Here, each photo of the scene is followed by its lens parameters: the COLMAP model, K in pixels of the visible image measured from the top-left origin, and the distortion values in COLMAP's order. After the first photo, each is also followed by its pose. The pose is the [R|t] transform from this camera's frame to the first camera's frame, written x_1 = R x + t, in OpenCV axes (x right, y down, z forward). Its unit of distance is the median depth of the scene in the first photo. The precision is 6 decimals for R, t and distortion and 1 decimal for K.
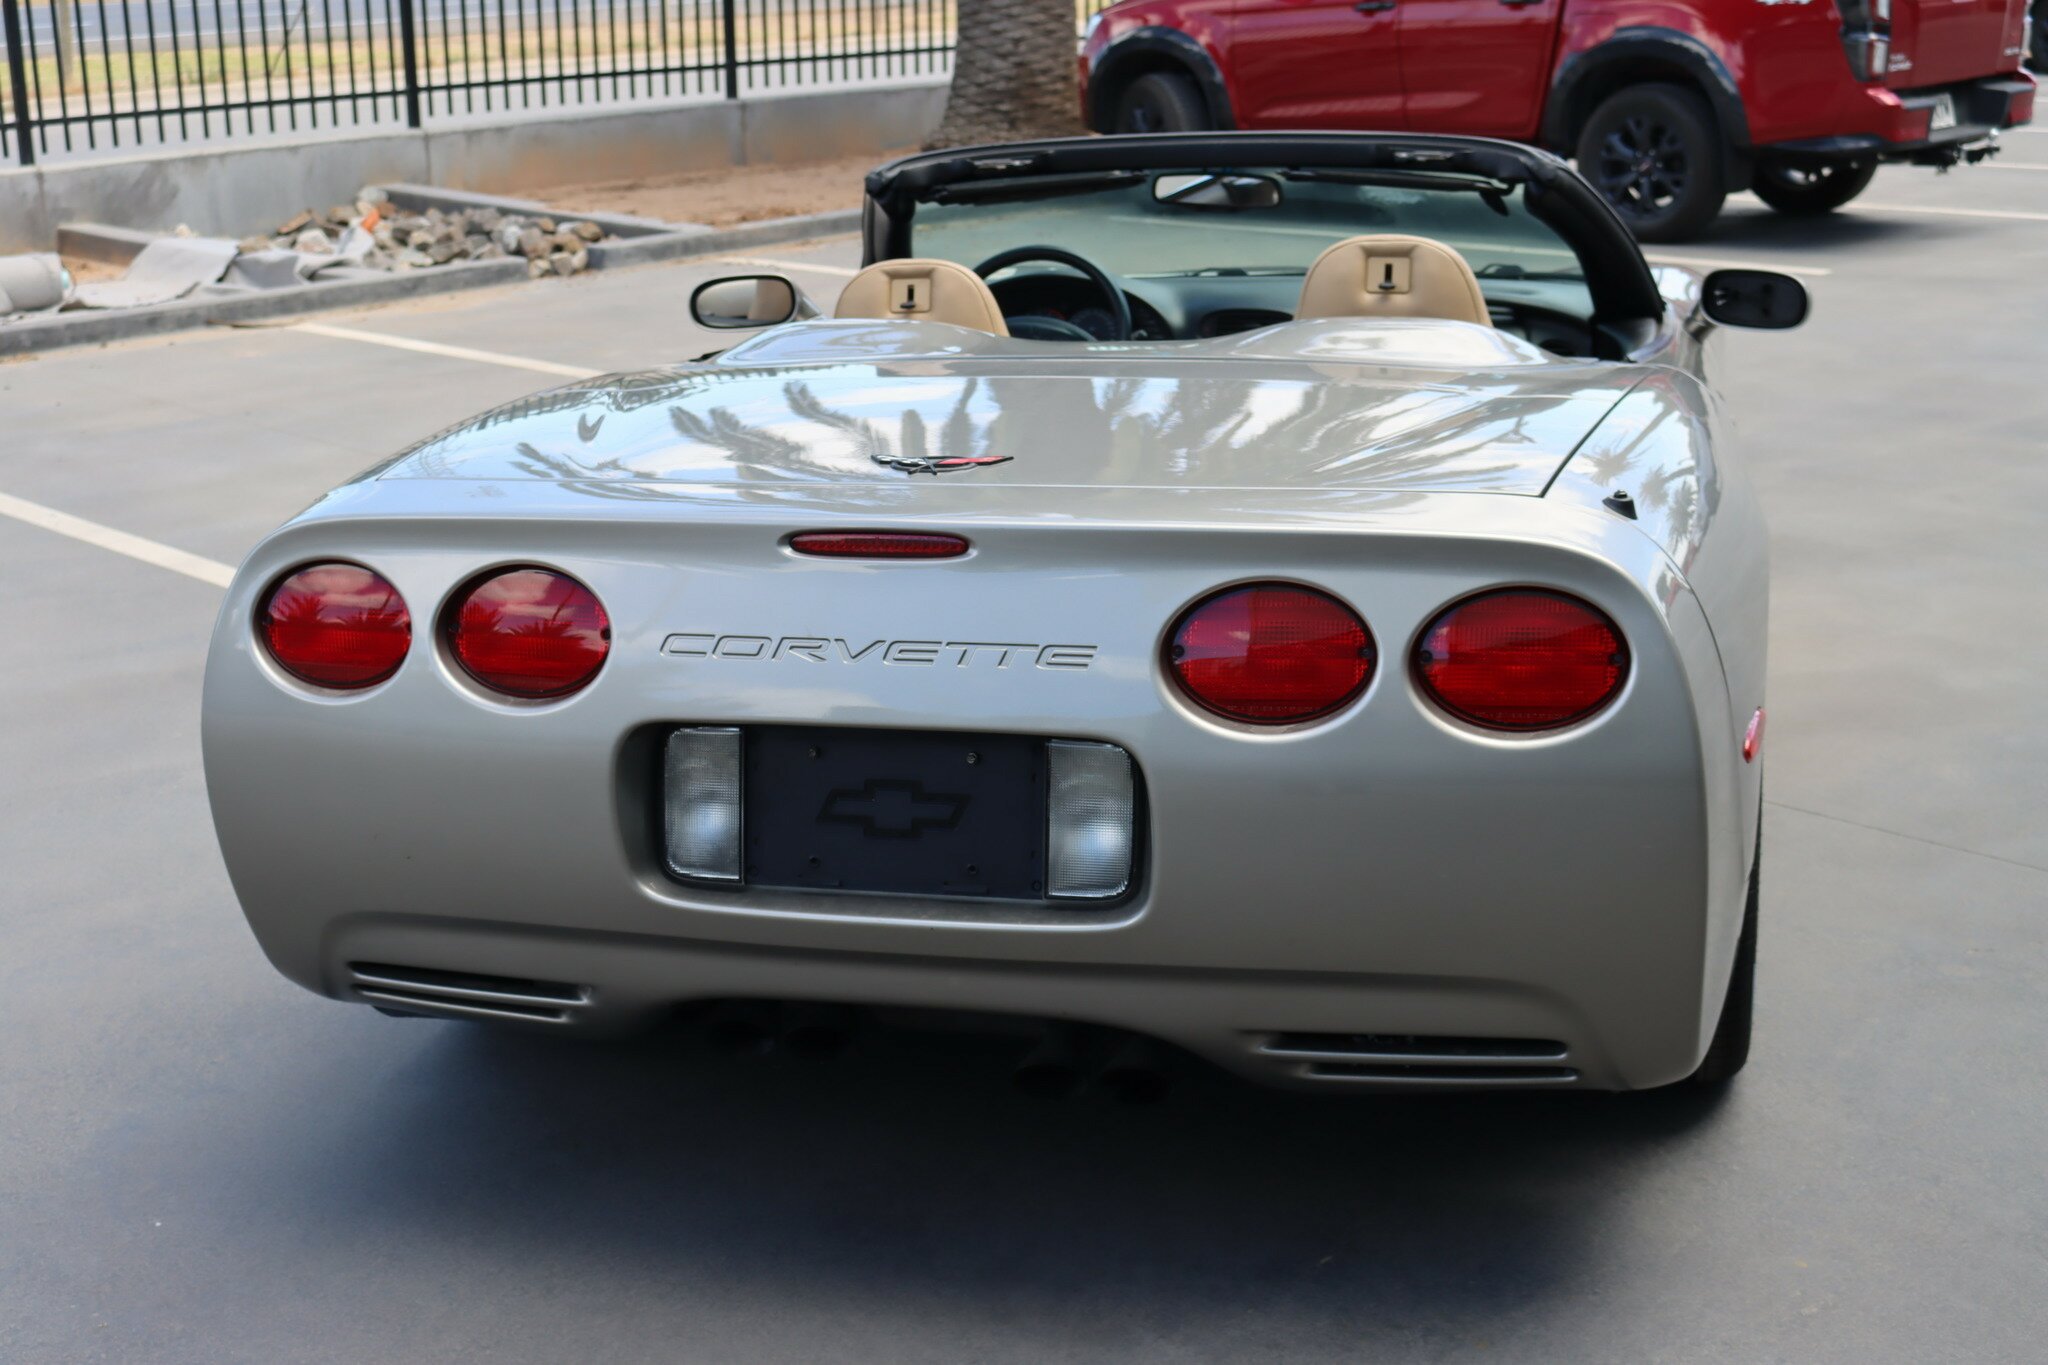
lens RADIAL K [[2570.8, 0, 1017.8], [0, 2570.8, 682.8], [0, 0, 1]] dist [-0.076824, 0.076283]
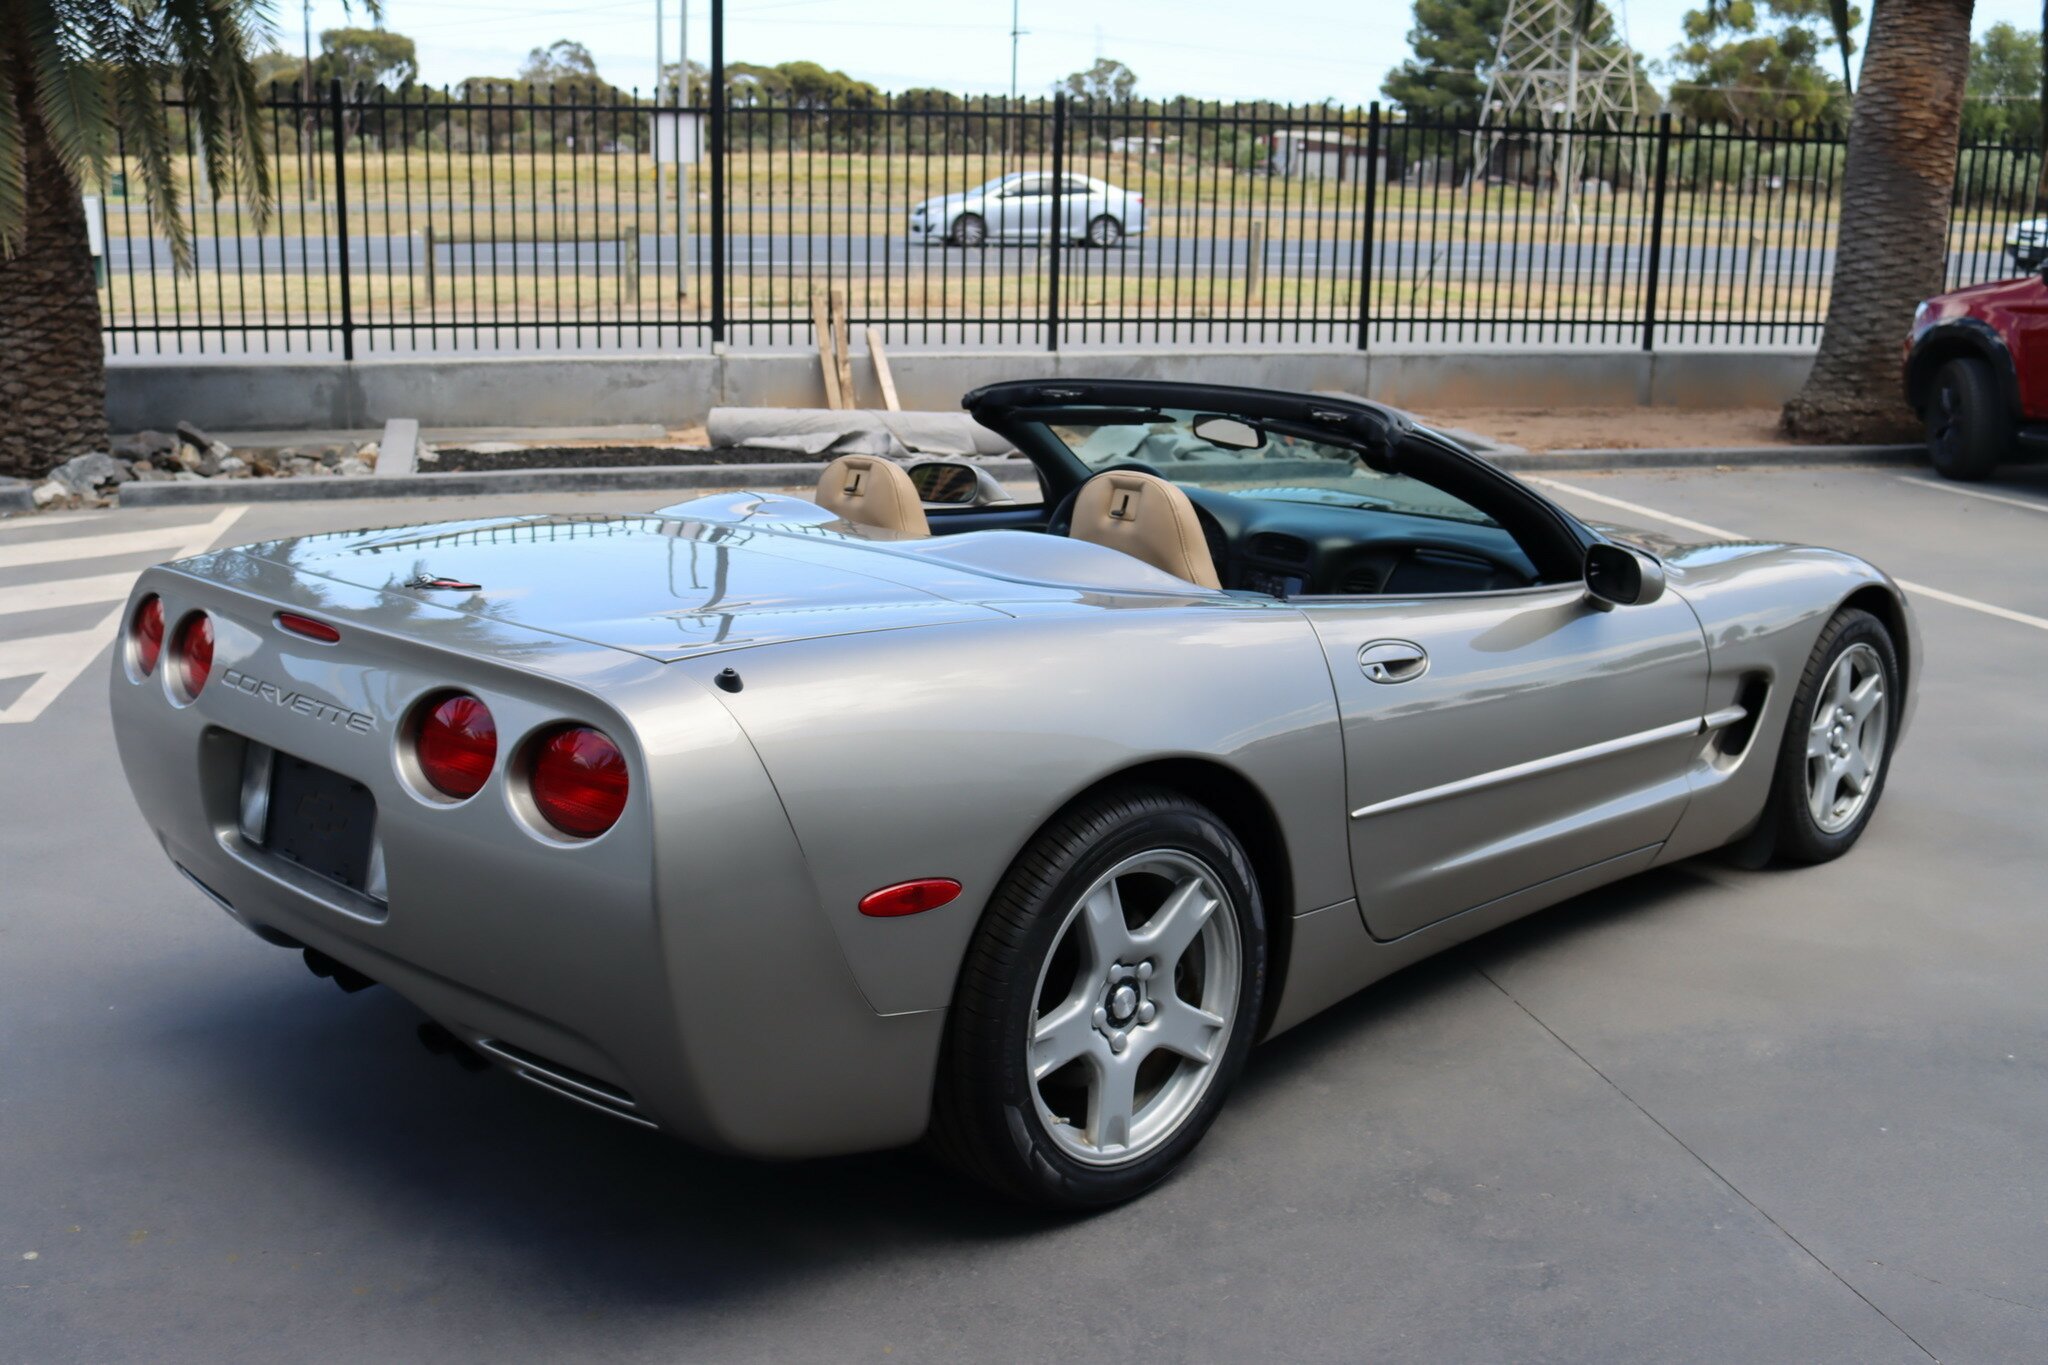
lens RADIAL K [[2113.1, 0, 1019.7], [0, 2113.1, 678.5], [0, 0, 1]] dist [-0.128548, 0.133188]
pose [[0.860945, 0.152069, -0.485436, 0.172922], [-0.180801, 0.983439, -0.012585, -0.016578], [0.475483, 0.098602, 0.874181, 0.034052]]
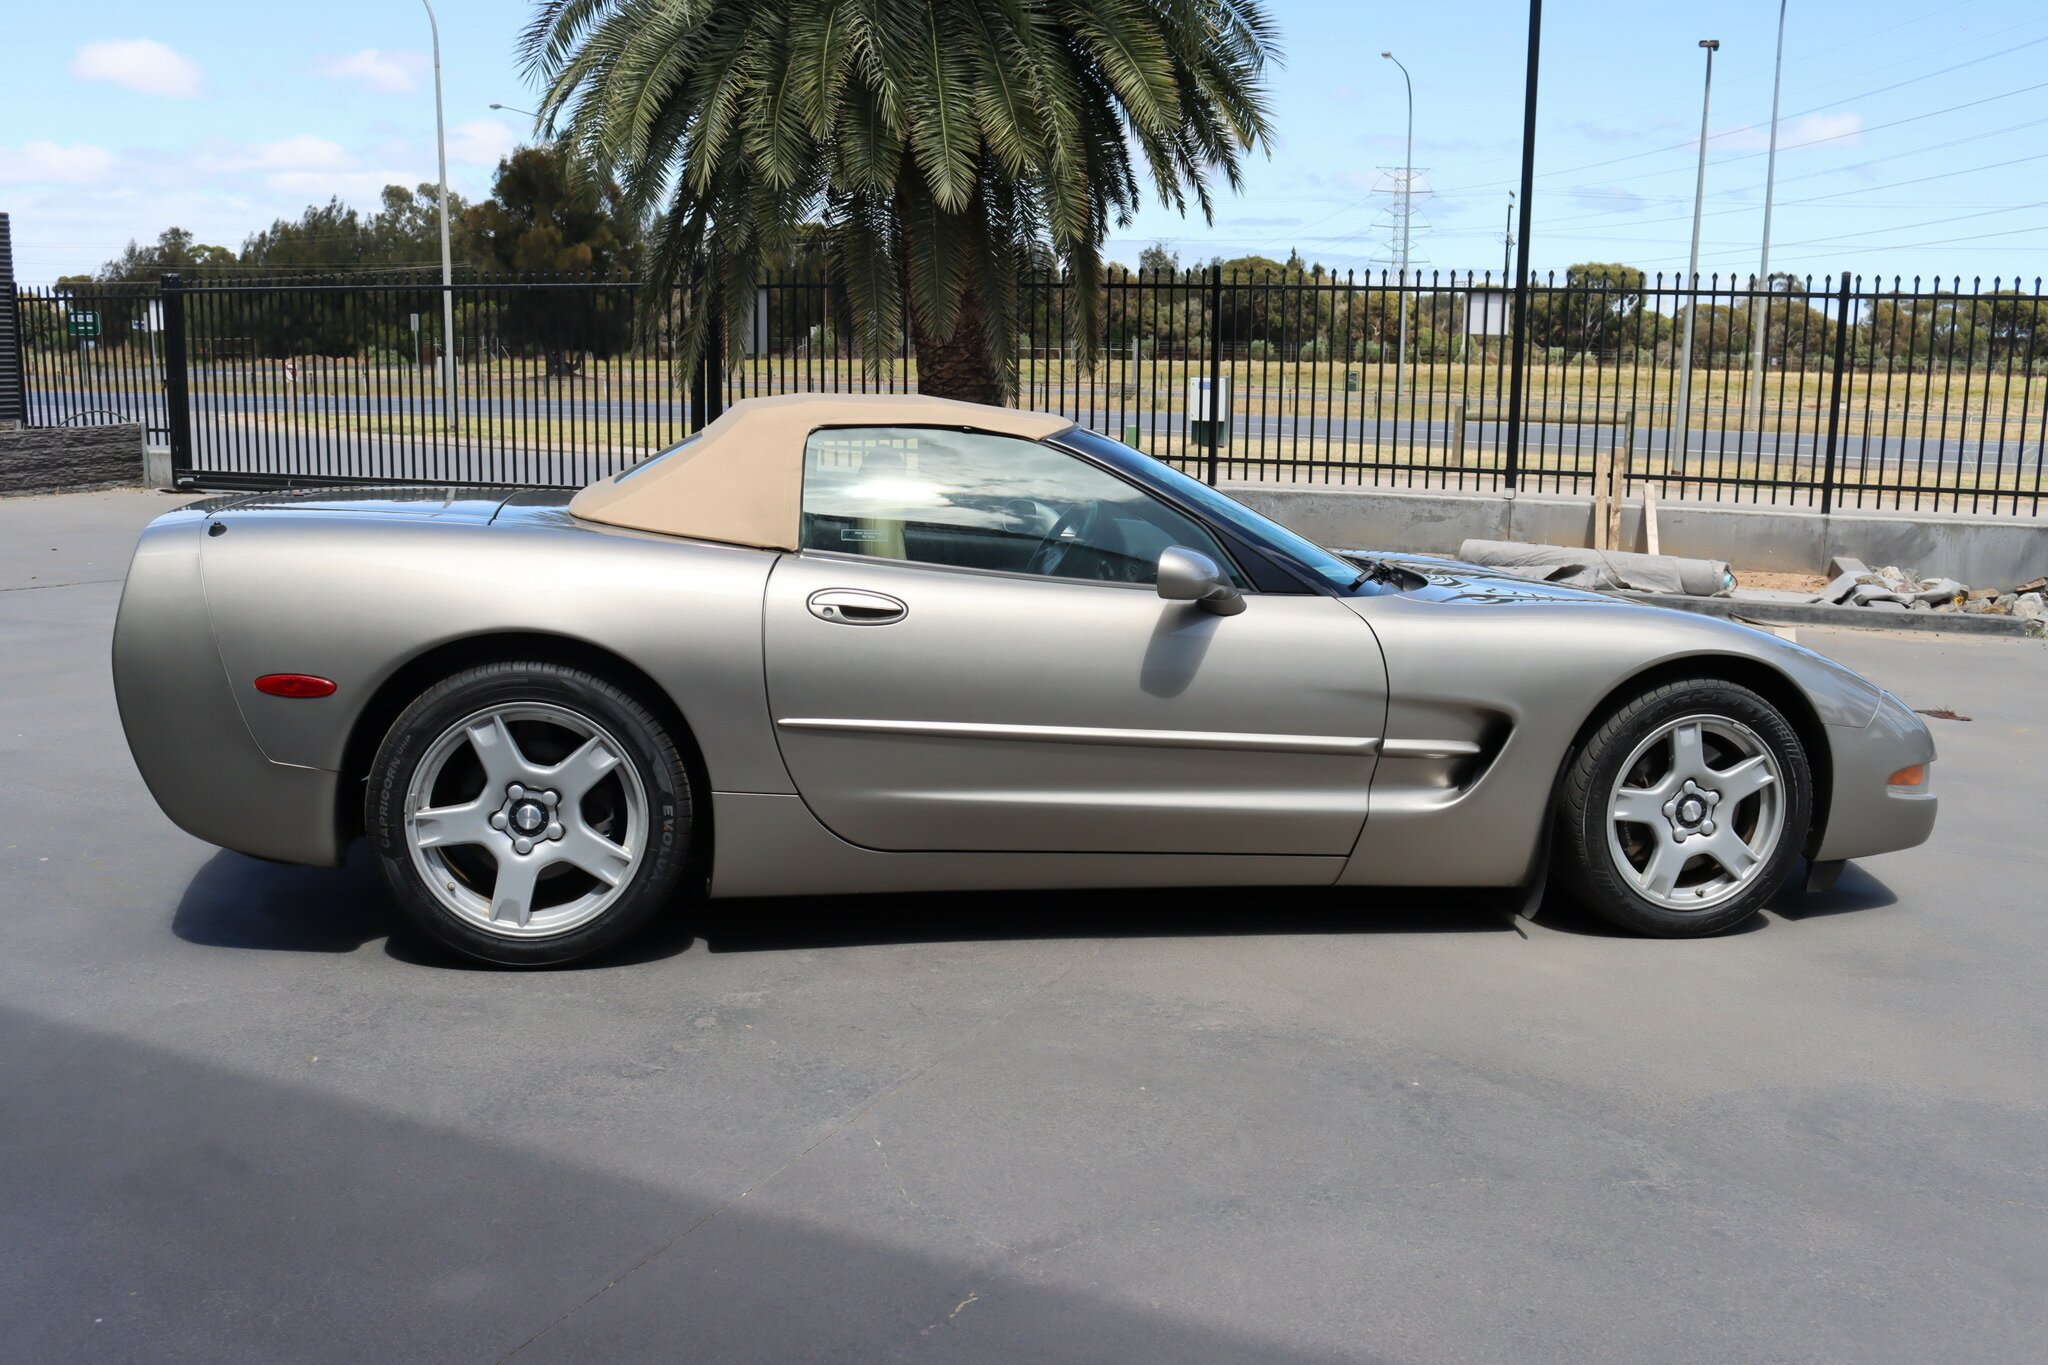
lens RADIAL K [[1789.6, 0, 1000.4], [0, 1789.6, 669.8], [0, 0, 1]] dist [-0.143442, 0.116416]
pose [[0.400010, 0.179701, -0.898721, 0.344547], [-0.291254, 0.954683, 0.061257, -0.045349], [0.869001, 0.237252, 0.434221, 0.194901]]
